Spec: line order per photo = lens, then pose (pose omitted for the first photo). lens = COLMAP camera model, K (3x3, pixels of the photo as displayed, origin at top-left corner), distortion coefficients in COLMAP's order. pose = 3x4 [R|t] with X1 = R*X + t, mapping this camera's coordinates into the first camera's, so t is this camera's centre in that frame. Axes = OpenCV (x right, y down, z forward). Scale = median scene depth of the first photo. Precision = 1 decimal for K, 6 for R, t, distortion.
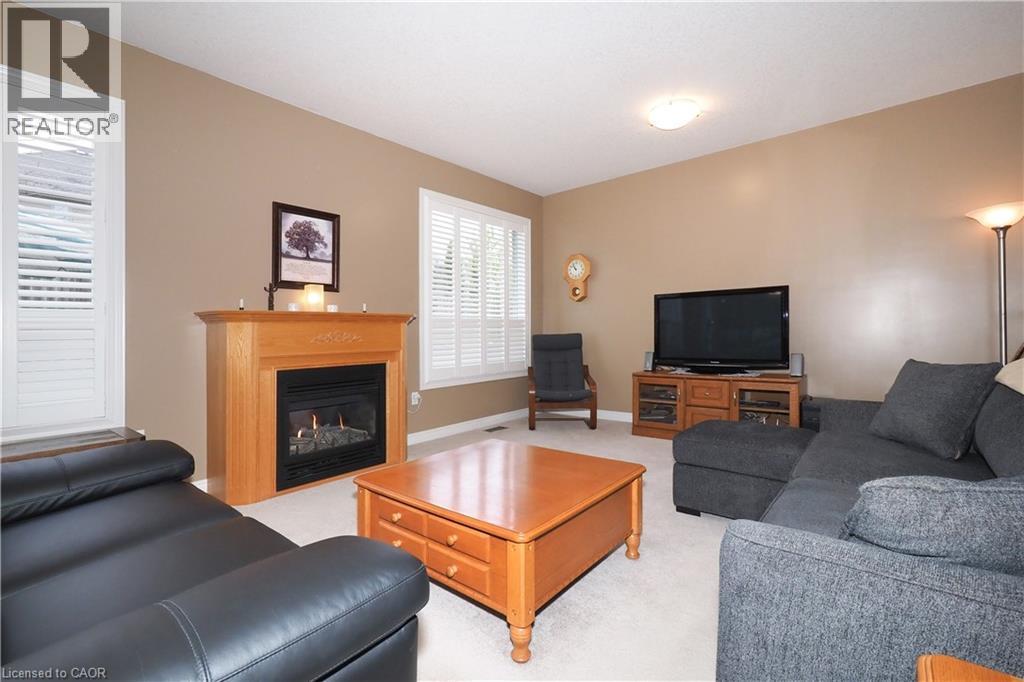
lens RADIAL K [[444.4, 0, 498.0], [0, 444.4, 355.6], [0, 0, 1]] dist [-0.002028, -0.000325]
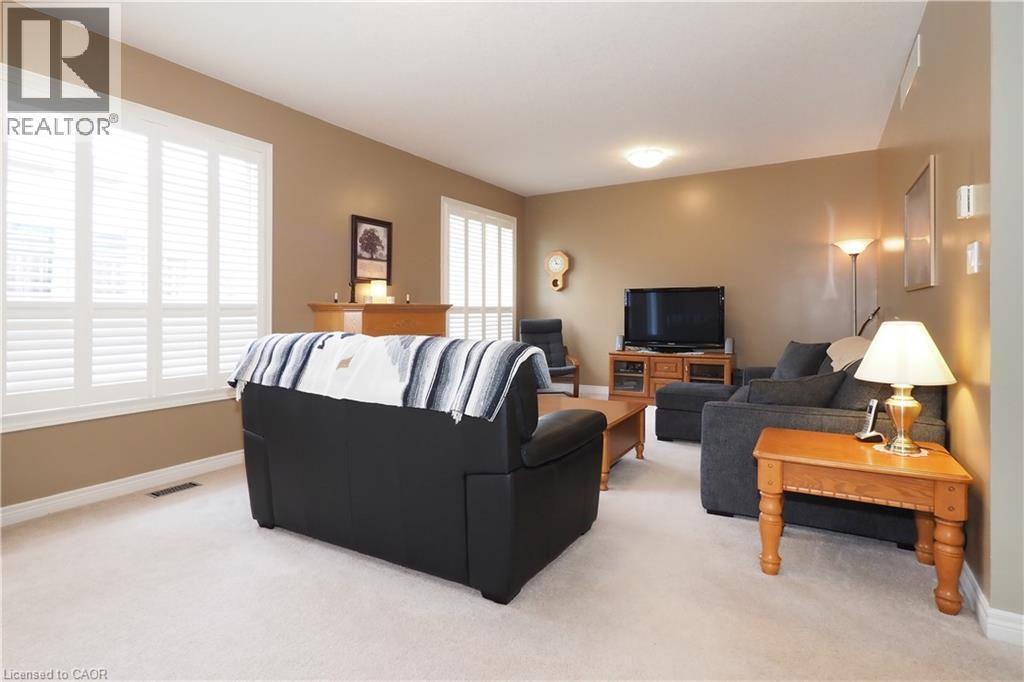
lens RADIAL K [[501.9, 0, 502.6], [0, 501.9, 341.9], [0, 0, 1]] dist [-0.000393, -0.000105]
pose [[0.985215, 0.003608, 0.171285, -0.279687], [-0.005250, 0.999945, 0.009133, -0.000871], [-0.171242, -0.009897, 0.985179, -0.404395]]
